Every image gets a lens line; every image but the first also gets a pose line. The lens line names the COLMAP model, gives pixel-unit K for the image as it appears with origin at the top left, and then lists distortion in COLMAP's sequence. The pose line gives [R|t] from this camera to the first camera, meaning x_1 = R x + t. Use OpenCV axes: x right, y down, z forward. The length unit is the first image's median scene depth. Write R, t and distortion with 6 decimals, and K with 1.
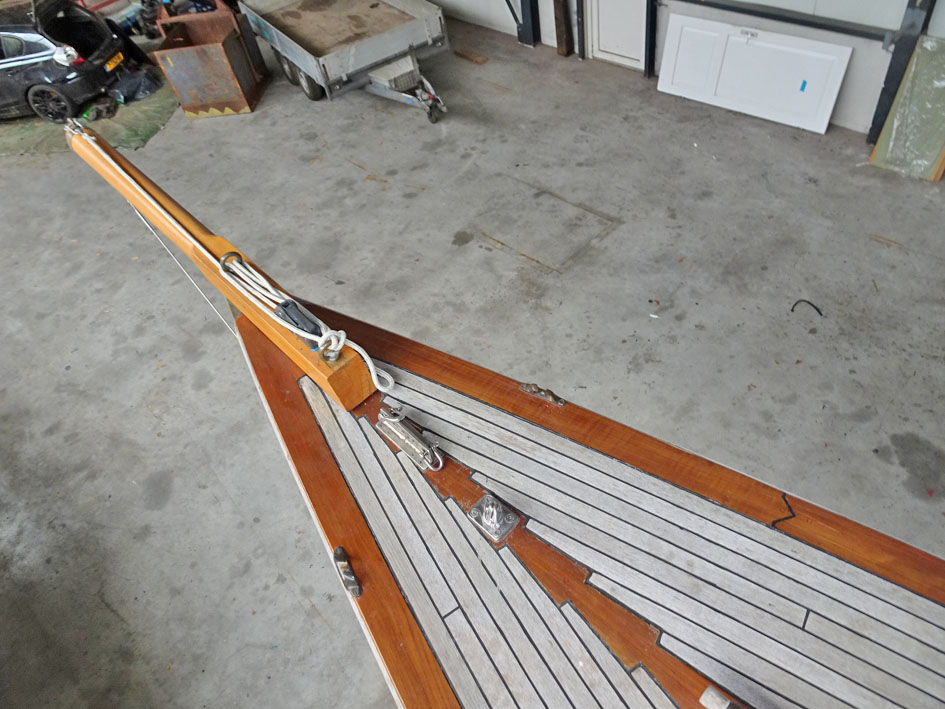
lens RADIAL K [[685.3, 0, 472.5], [0, 685.3, 354.5], [0, 0, 1]] dist [0.037479, -0.024656]
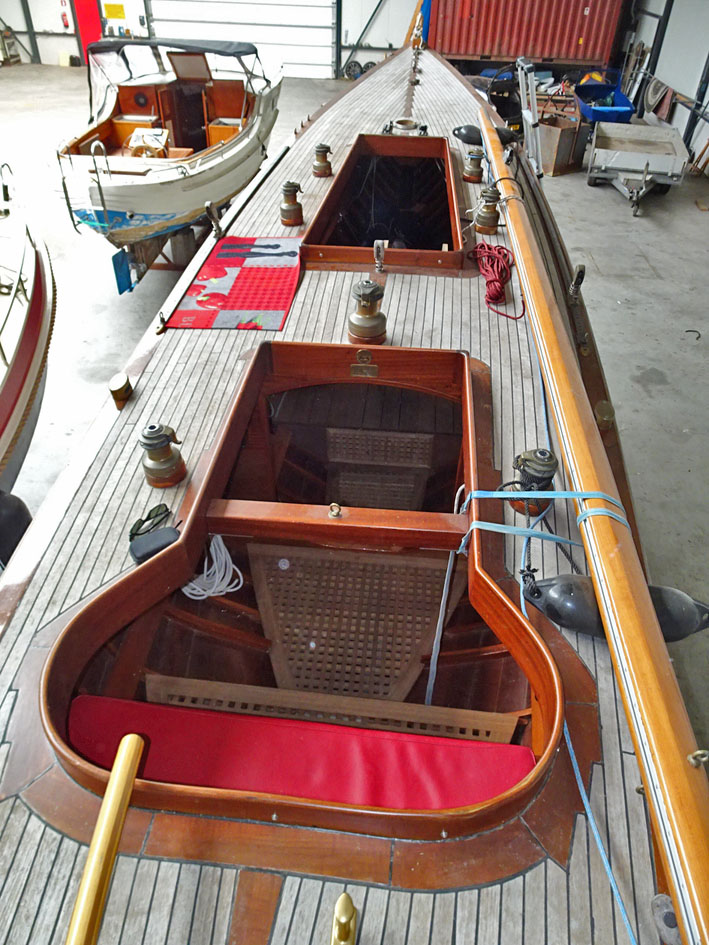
lens RADIAL K [[685.3, 0, 354.5], [0, 685.3, 472.5], [0, 0, 1]] dist [0.037479, -0.024656]
pose [[0.646984, 0.591903, -0.480689, 0.628885], [-0.640641, 0.763839, 0.078292, 0.382278], [0.413510, 0.257295, 0.873389, -0.458094]]
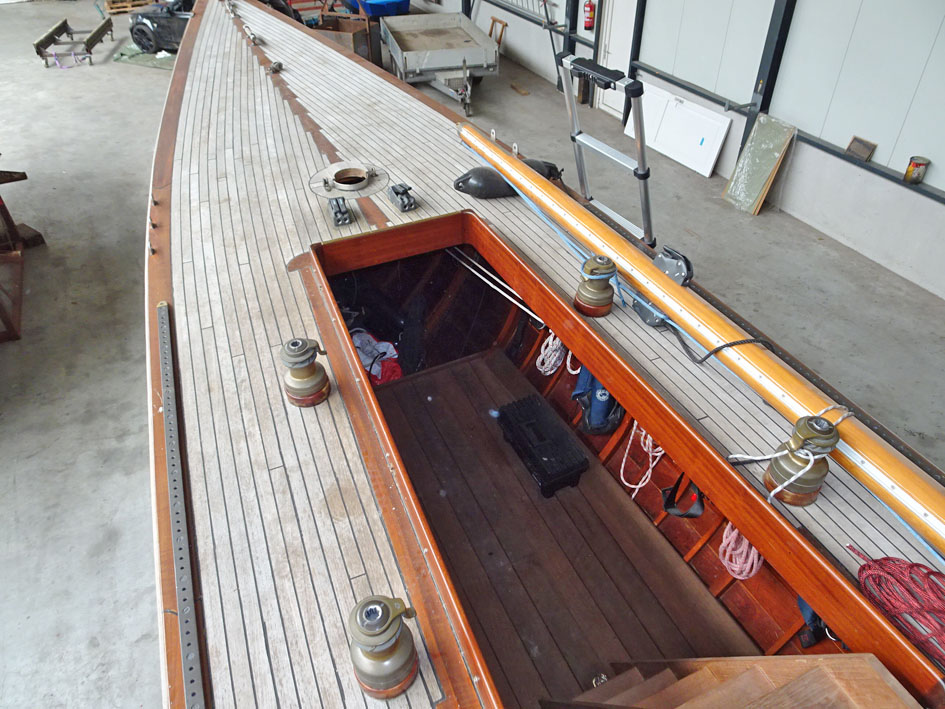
lens RADIAL K [[685.3, 0, 472.5], [0, 685.3, 354.5], [0, 0, 1]] dist [0.037479, -0.024656]
pose [[0.936273, 0.309482, -0.166173, 0.344902], [-0.329117, 0.938204, -0.107030, 0.273166], [0.122780, 0.154899, 0.980271, -0.310265]]
